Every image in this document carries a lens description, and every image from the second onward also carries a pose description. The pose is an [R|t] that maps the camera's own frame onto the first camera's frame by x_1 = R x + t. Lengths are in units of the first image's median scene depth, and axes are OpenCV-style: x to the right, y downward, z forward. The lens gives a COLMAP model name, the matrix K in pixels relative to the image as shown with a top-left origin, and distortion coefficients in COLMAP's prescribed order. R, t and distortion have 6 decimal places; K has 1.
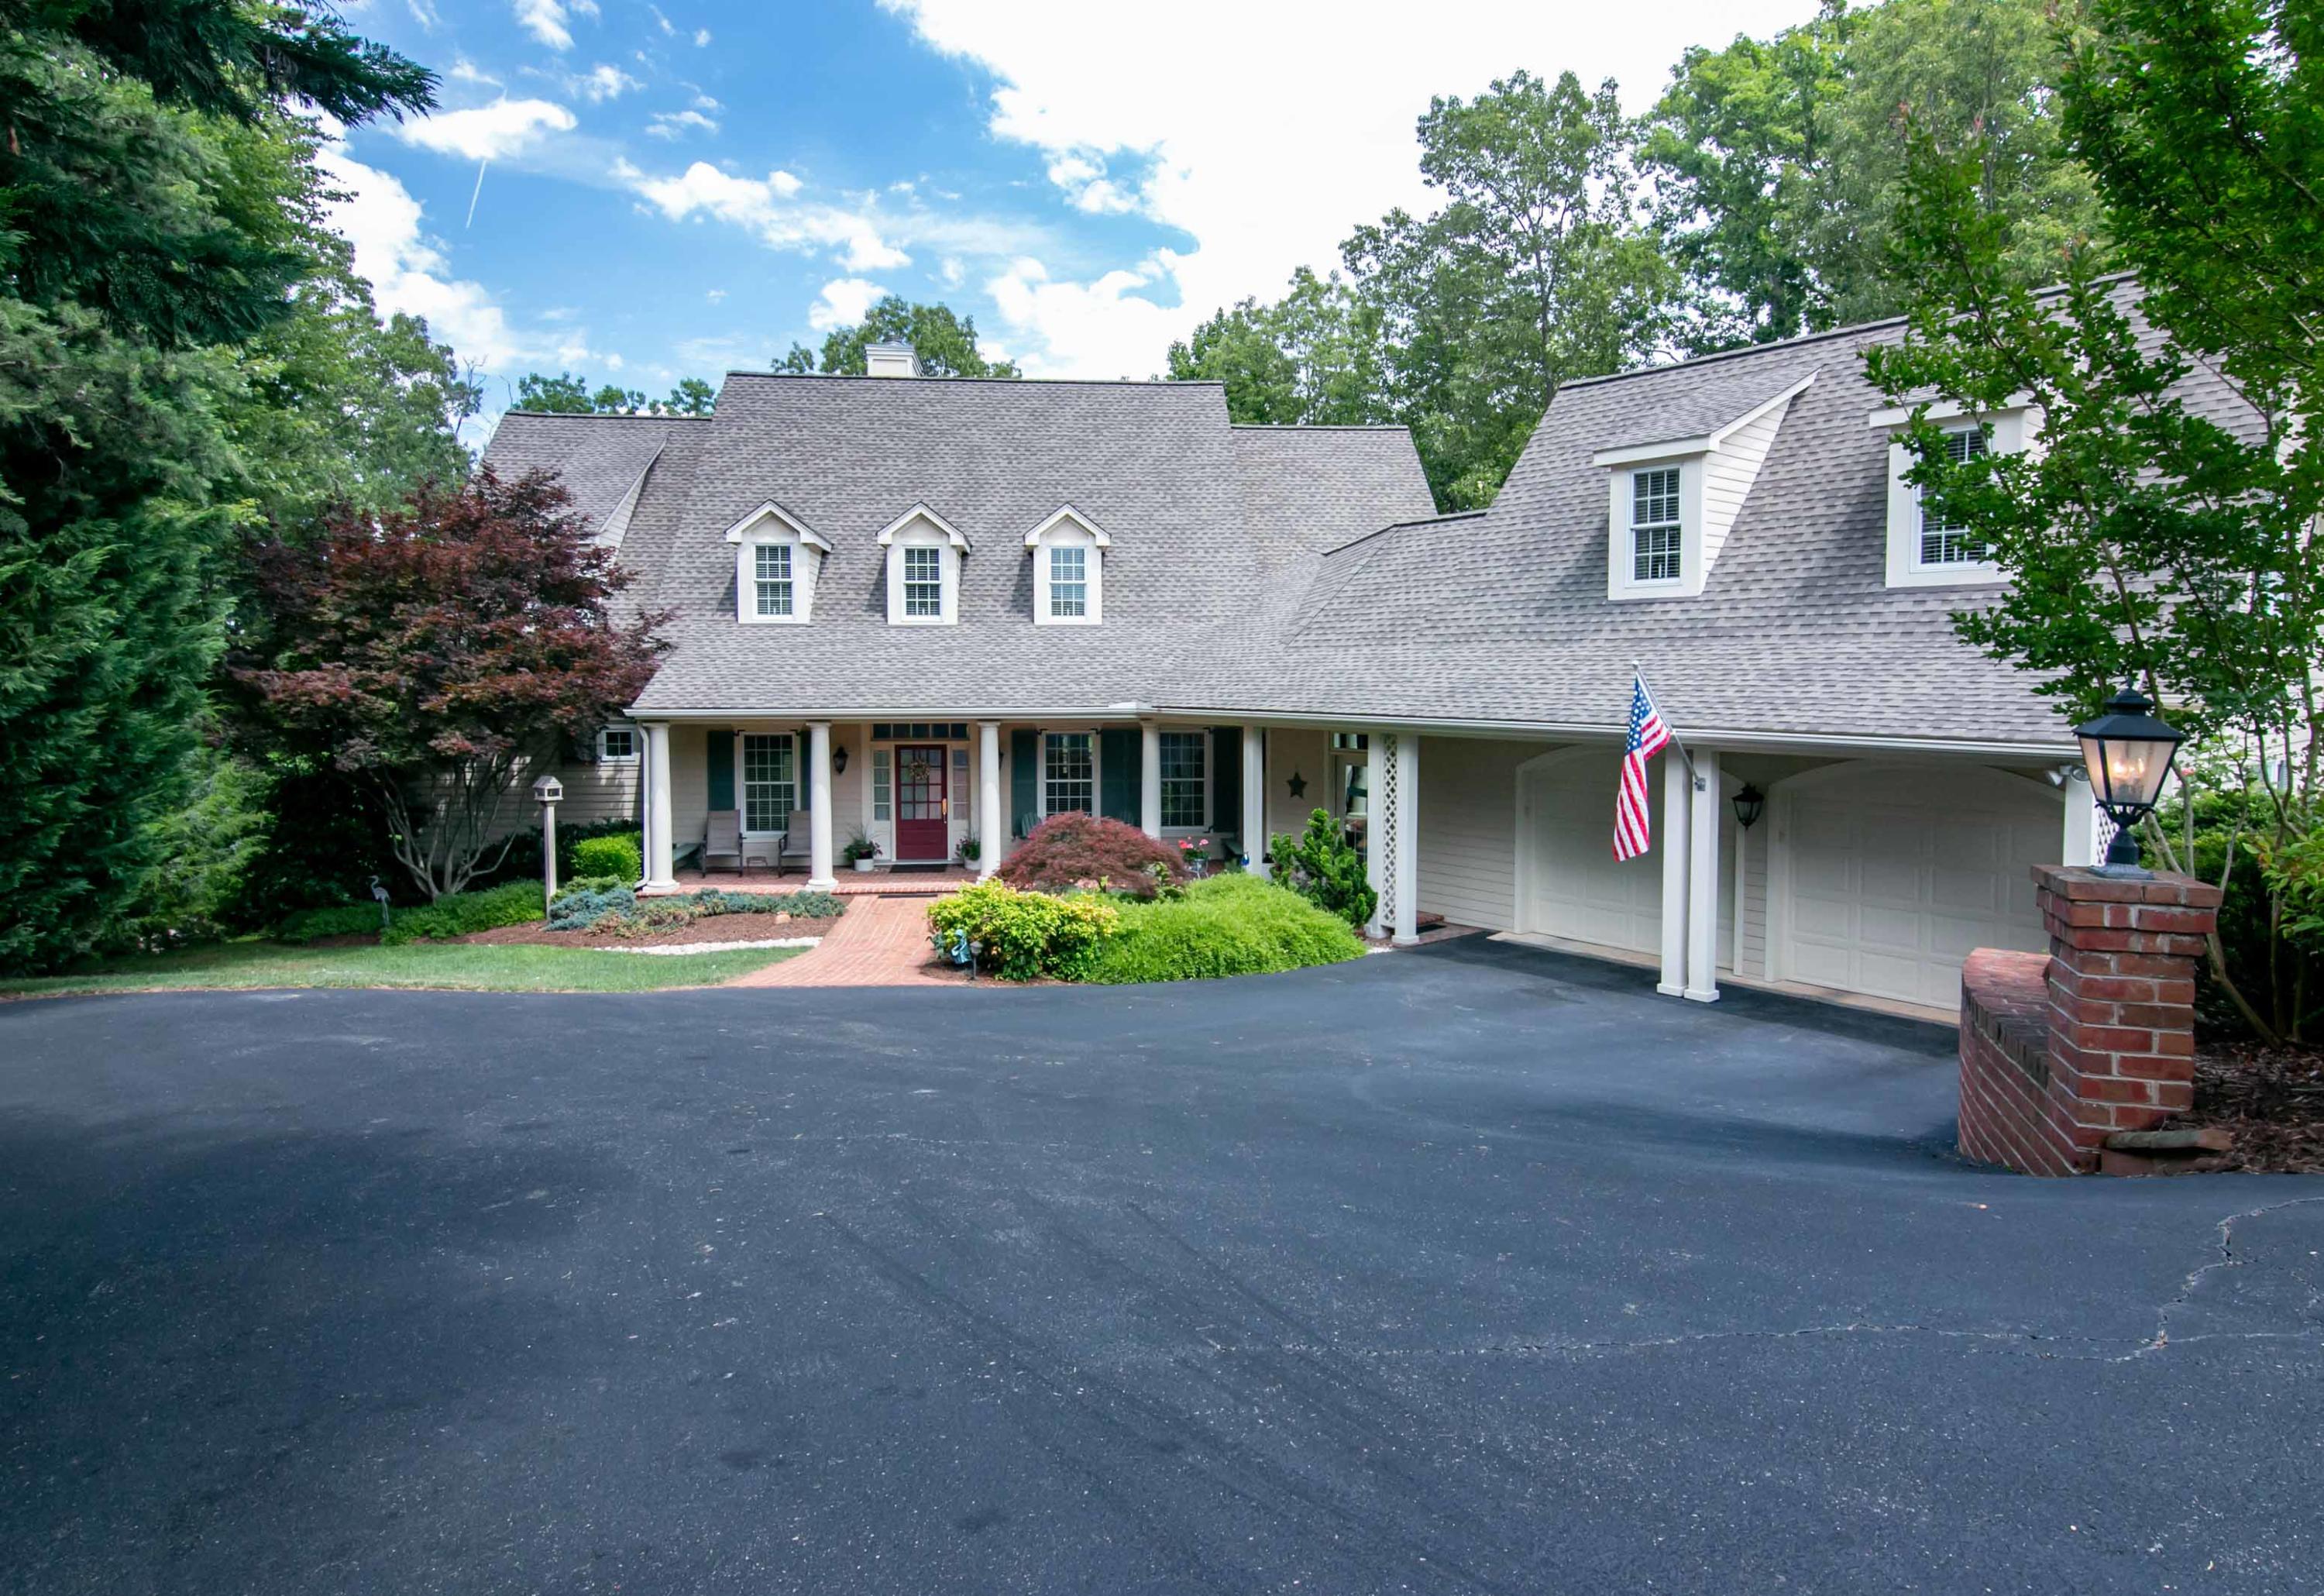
lens RADIAL K [[1200.7, 0, 1082.8], [0, 1200.7, 710.1], [0, 0, 1]] dist [0.010598, -0.000117]
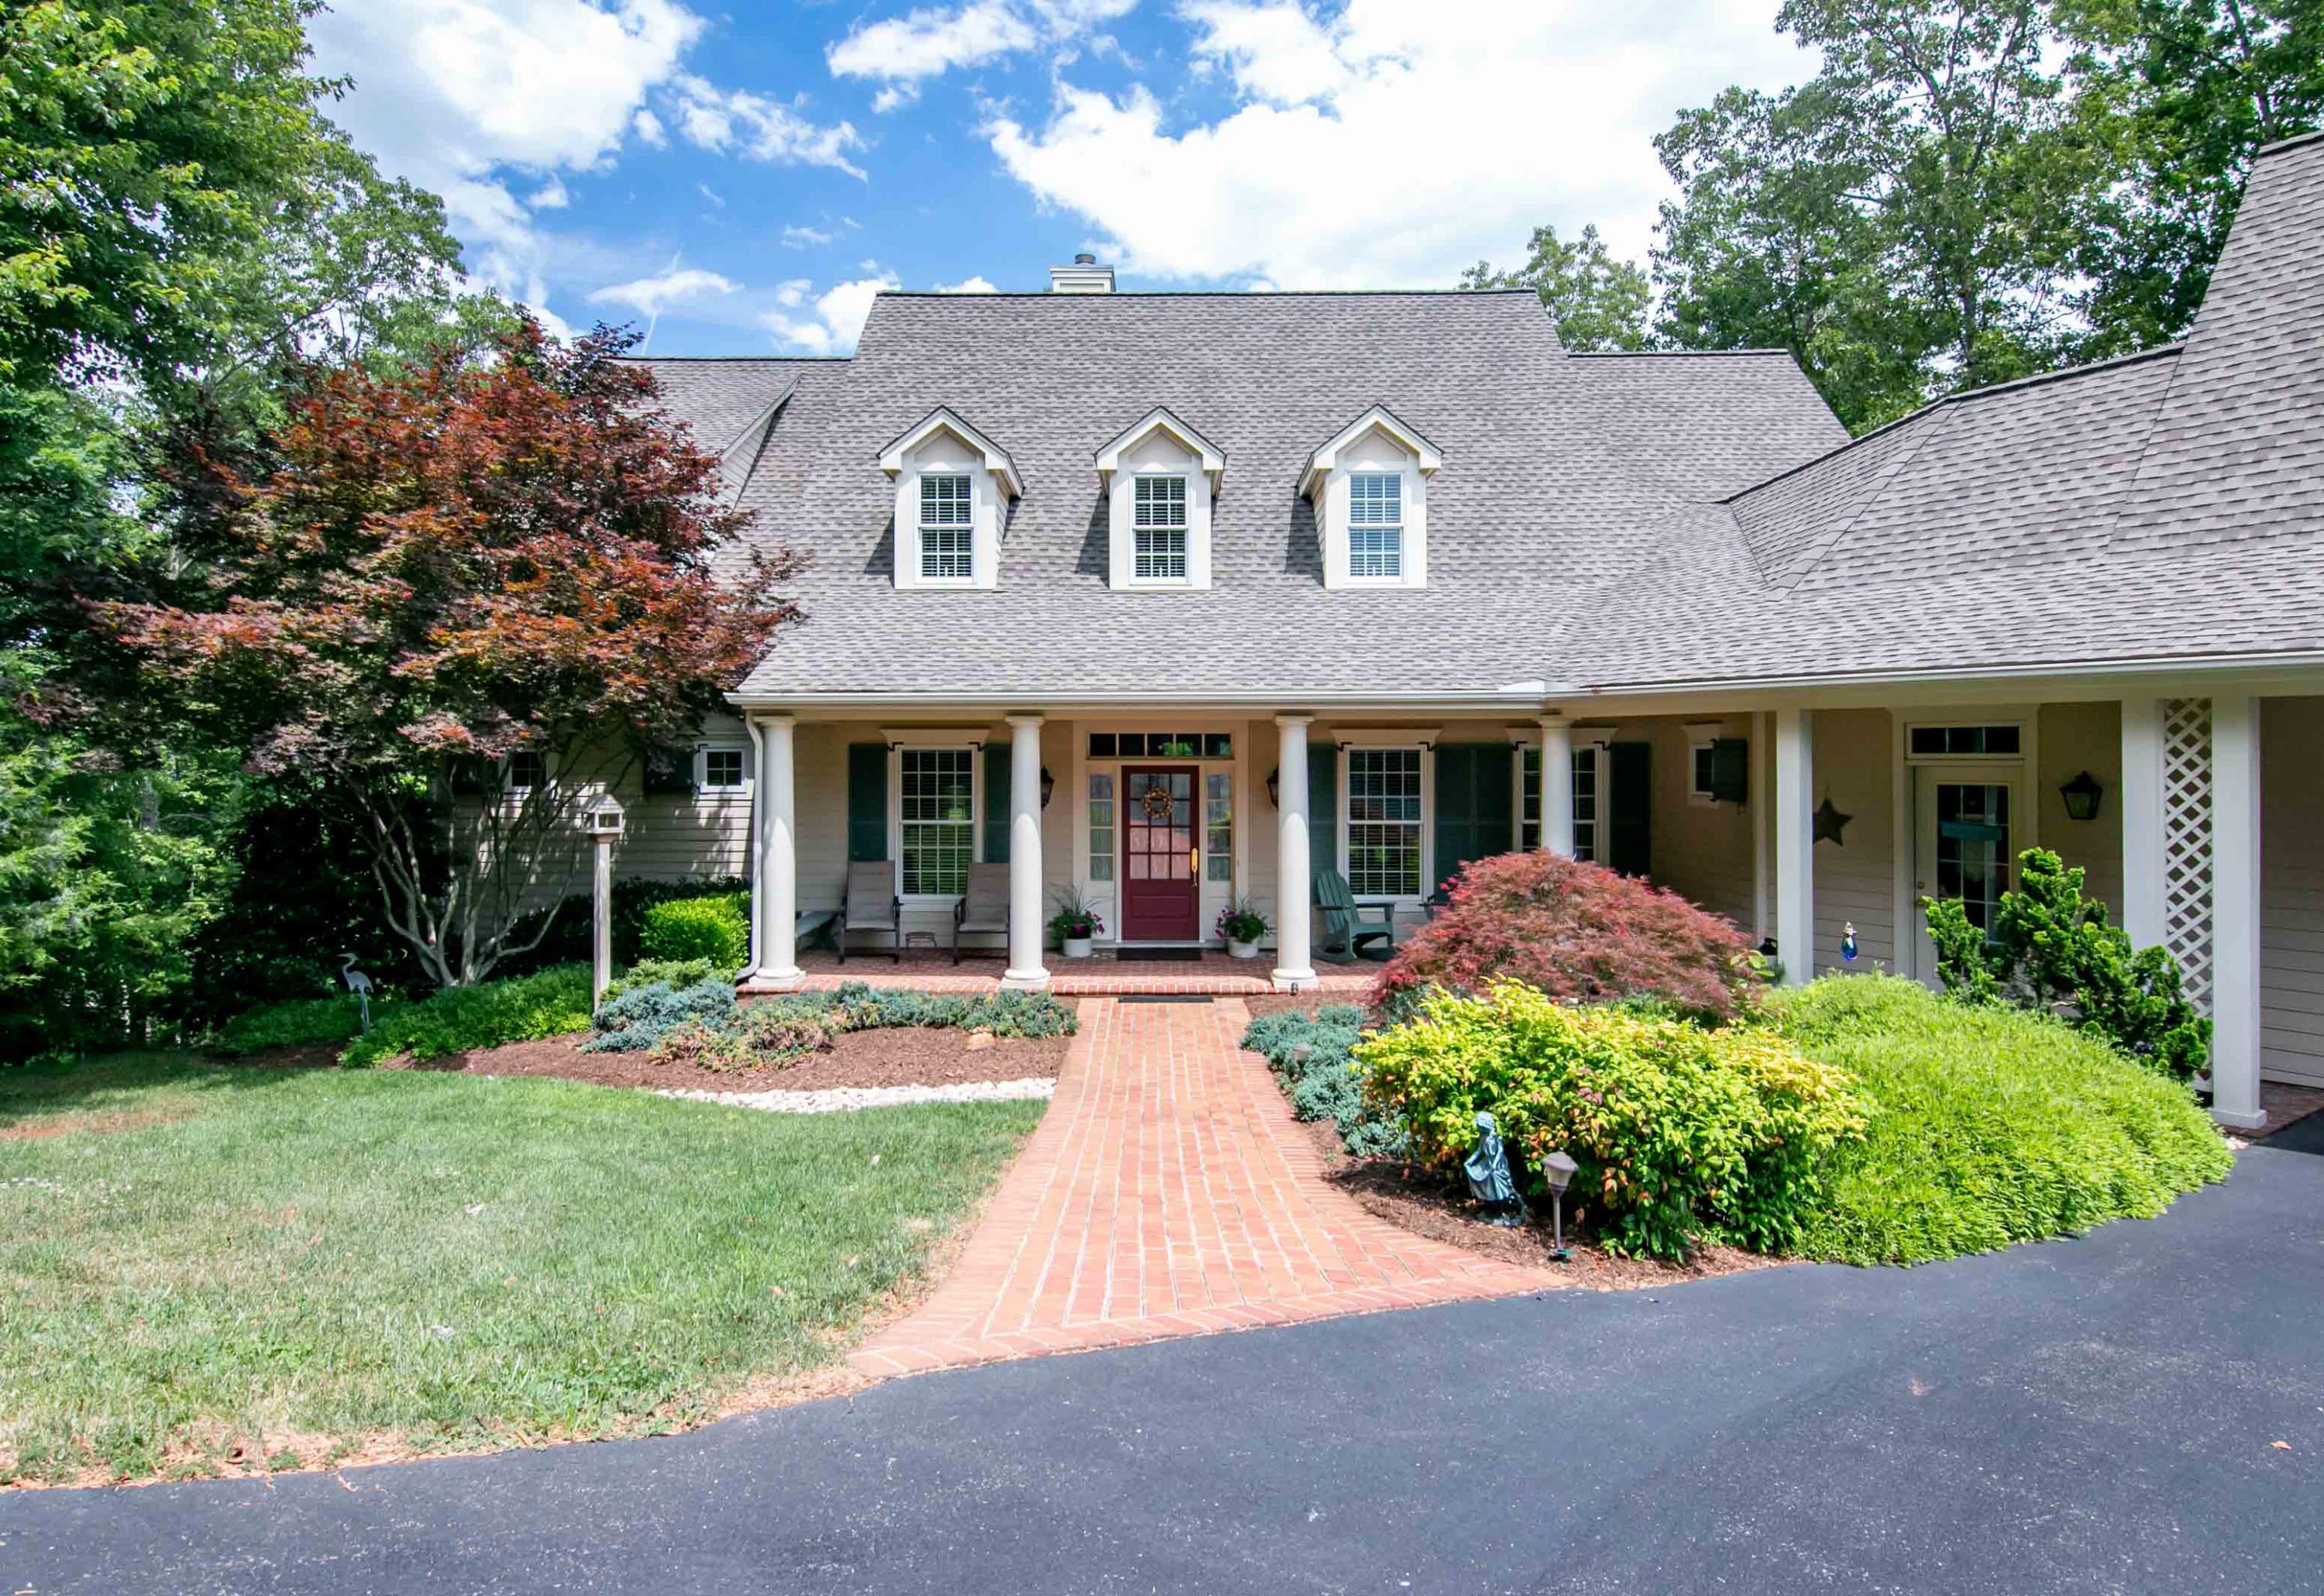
lens RADIAL K [[1200.7, 0, 1082.8], [0, 1200.7, 710.1], [0, 0, 1]] dist [0.010598, -0.000117]
pose [[0.995329, -0.004854, -0.096423, -0.120727], [-0.001743, 0.997669, -0.068214, 0.046106], [0.096530, 0.068063, 0.993000, 0.353510]]
